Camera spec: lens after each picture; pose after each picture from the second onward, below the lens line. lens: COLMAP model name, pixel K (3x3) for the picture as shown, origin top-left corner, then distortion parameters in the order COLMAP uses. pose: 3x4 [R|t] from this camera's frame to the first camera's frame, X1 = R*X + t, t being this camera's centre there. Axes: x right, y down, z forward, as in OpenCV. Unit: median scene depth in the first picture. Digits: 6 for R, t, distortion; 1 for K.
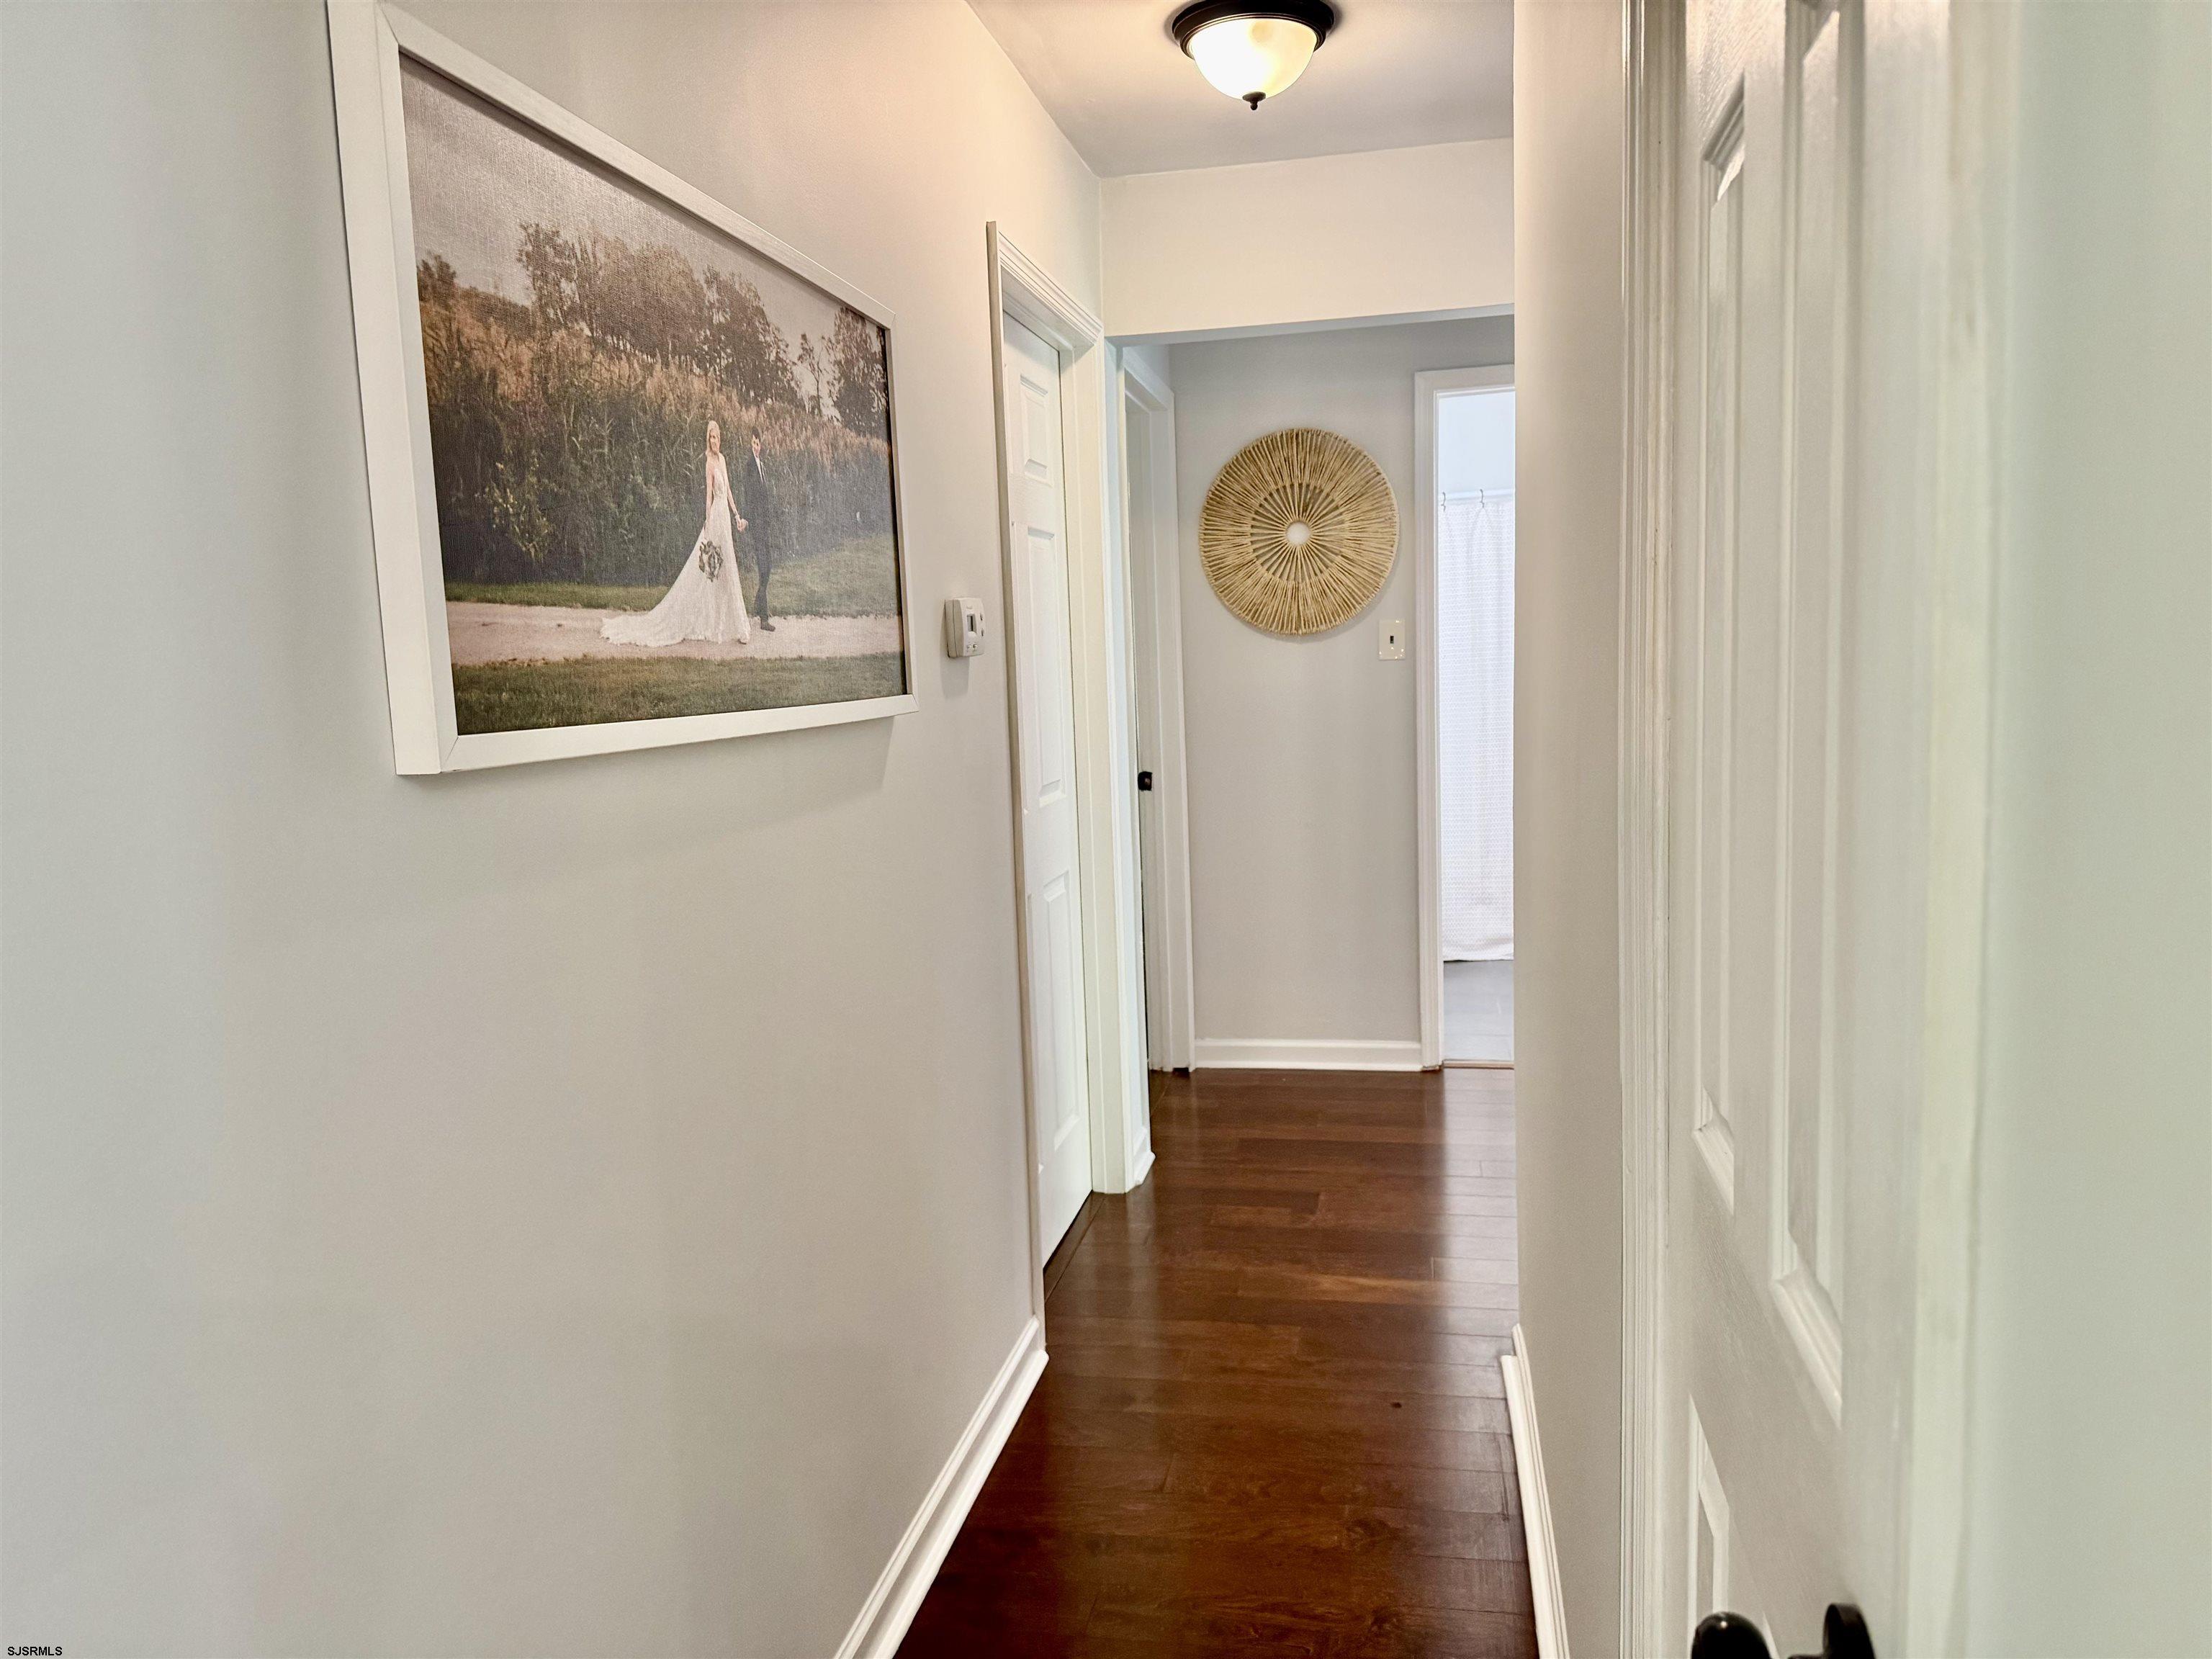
lens RADIAL K [[1526.5, 0, 1107.5], [0, 1526.5, 830.7], [0, 0, 1]] dist [-0.001156, -0.000095]
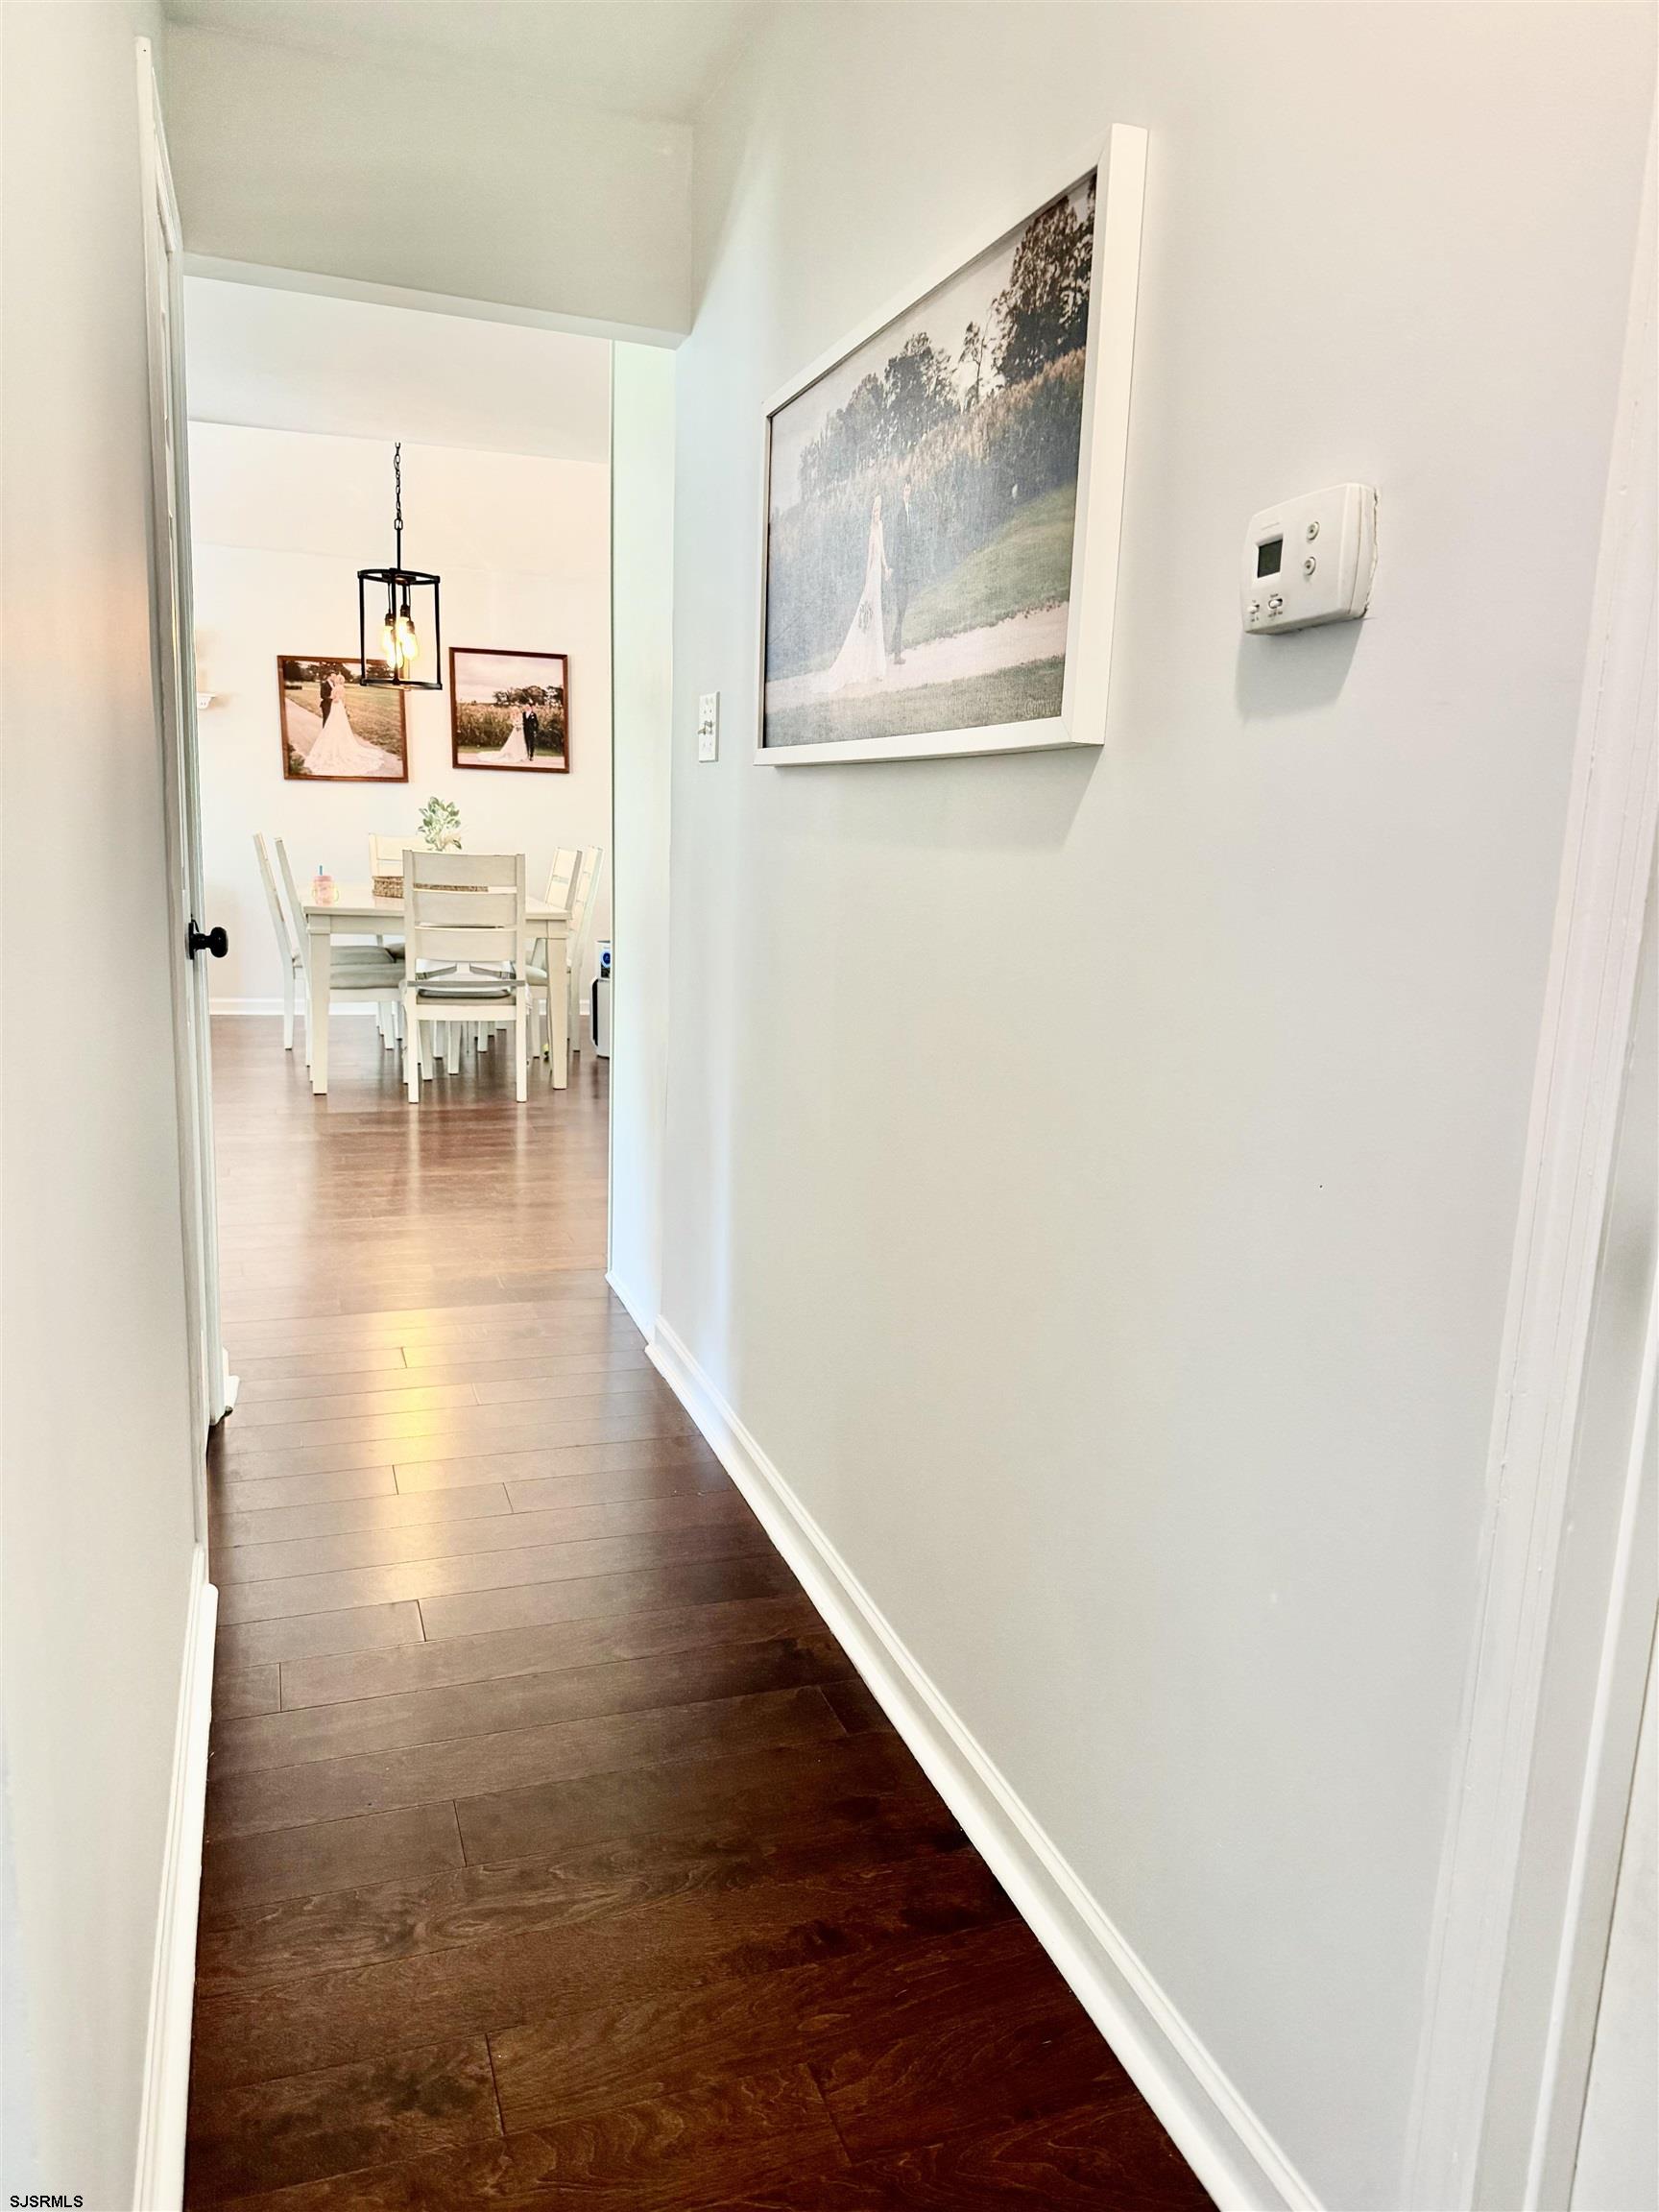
lens RADIAL K [[1526.5, 0, 829.8], [0, 1526.5, 1107.1], [0, 0, 1]] dist [-0.001156, -0.000095]
pose [[-0.850675, 0.101635, -0.515773, 0.411163], [-0.064850, 0.953350, 0.294820, -0.142502], [0.521676, 0.284244, -0.804400, 1.886260]]
